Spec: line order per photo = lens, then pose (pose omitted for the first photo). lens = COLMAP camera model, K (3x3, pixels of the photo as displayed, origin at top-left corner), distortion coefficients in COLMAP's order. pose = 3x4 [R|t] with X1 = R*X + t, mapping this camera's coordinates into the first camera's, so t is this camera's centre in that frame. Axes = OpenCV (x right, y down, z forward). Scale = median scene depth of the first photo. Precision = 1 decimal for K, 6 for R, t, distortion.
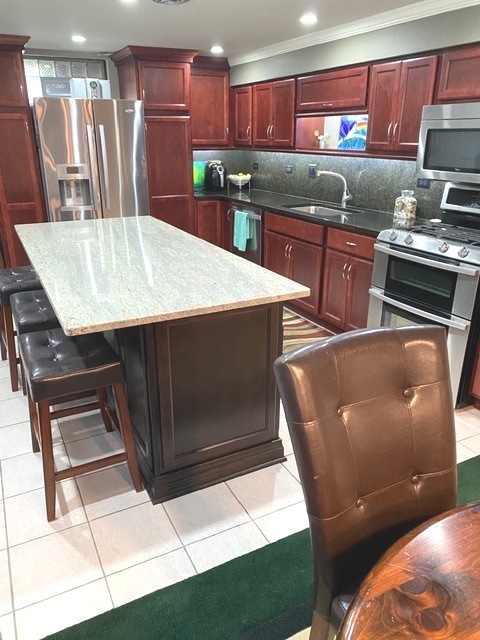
lens RADIAL K [[482.6, 0, 235.9], [0, 482.6, 320.1], [0, 0, 1]] dist [0.007603, 0.001199]
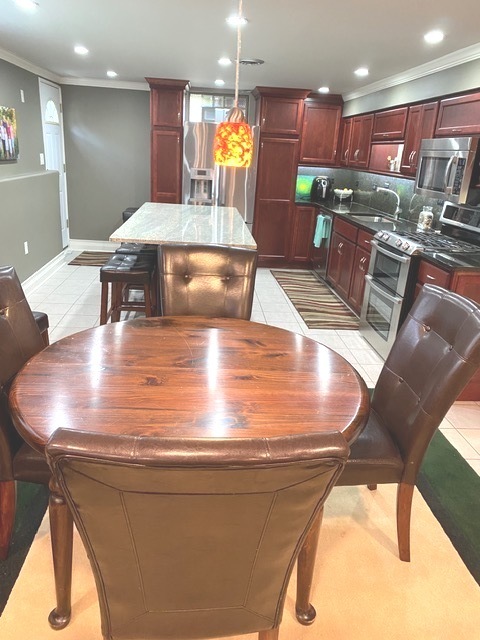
lens RADIAL K [[482.6, 0, 242.7], [0, 482.6, 319.8], [0, 0, 1]] dist [0.007603, 0.001199]
pose [[0.919871, 0.179704, -0.348631, 0.317651], [-0.193969, 0.980988, -0.006136, 0.088965], [0.340900, 0.073268, 0.937240, -0.228674]]
